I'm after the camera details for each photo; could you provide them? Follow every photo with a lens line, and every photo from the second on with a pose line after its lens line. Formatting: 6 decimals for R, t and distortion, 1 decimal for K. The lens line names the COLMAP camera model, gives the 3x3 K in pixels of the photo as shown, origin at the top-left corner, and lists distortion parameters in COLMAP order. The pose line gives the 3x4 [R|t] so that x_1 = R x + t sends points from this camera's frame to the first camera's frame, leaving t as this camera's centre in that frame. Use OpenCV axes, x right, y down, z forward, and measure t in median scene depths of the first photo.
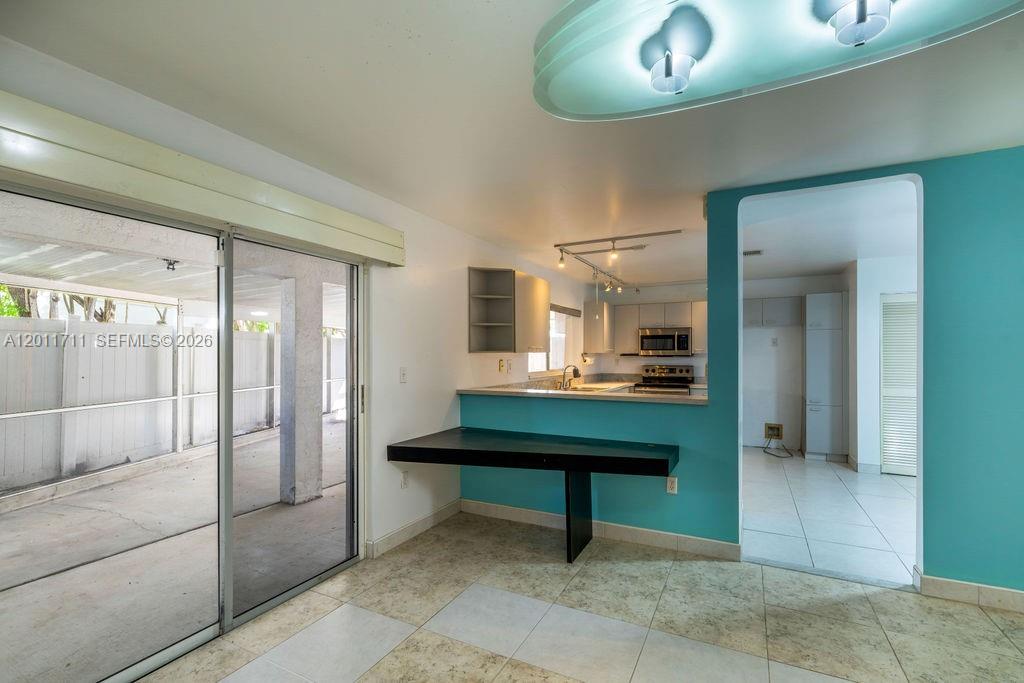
lens RADIAL K [[459.0, 0, 511.0], [0, 459.0, 351.8], [0, 0, 1]] dist [-0.004101, 0.000185]
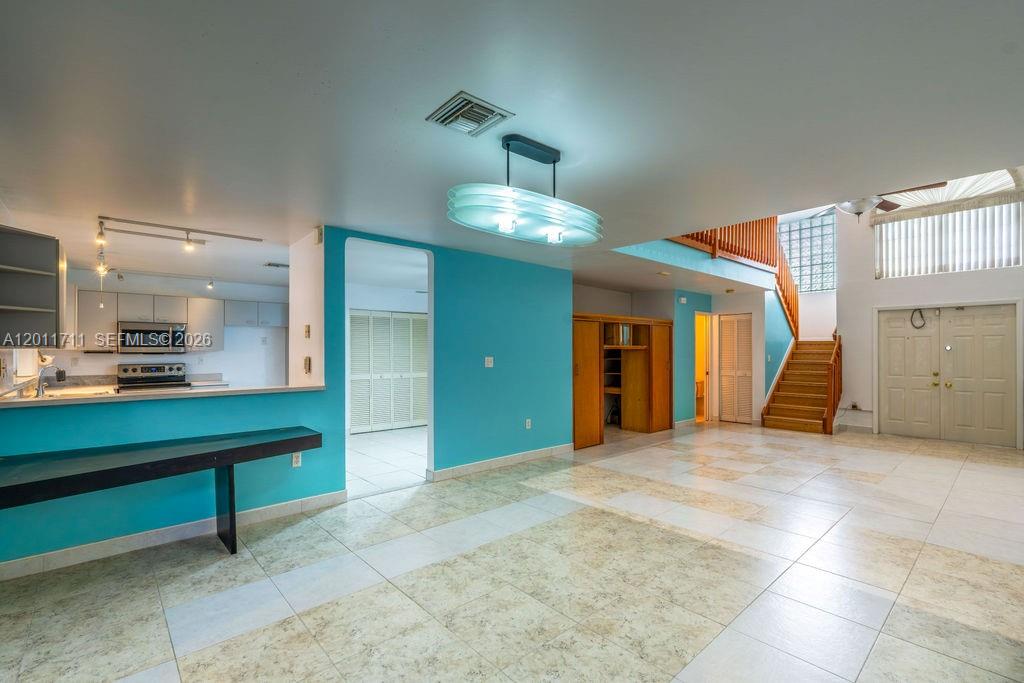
lens RADIAL K [[459.0, 0, 505.0], [0, 459.0, 345.8], [0, 0, 1]] dist [-0.004101, 0.000185]
pose [[0.353168, 0.011992, 0.935483, -0.591421], [-0.003665, 0.999928, -0.011434, 0.005011], [-0.935553, 0.000609, 0.353186, 0.069544]]
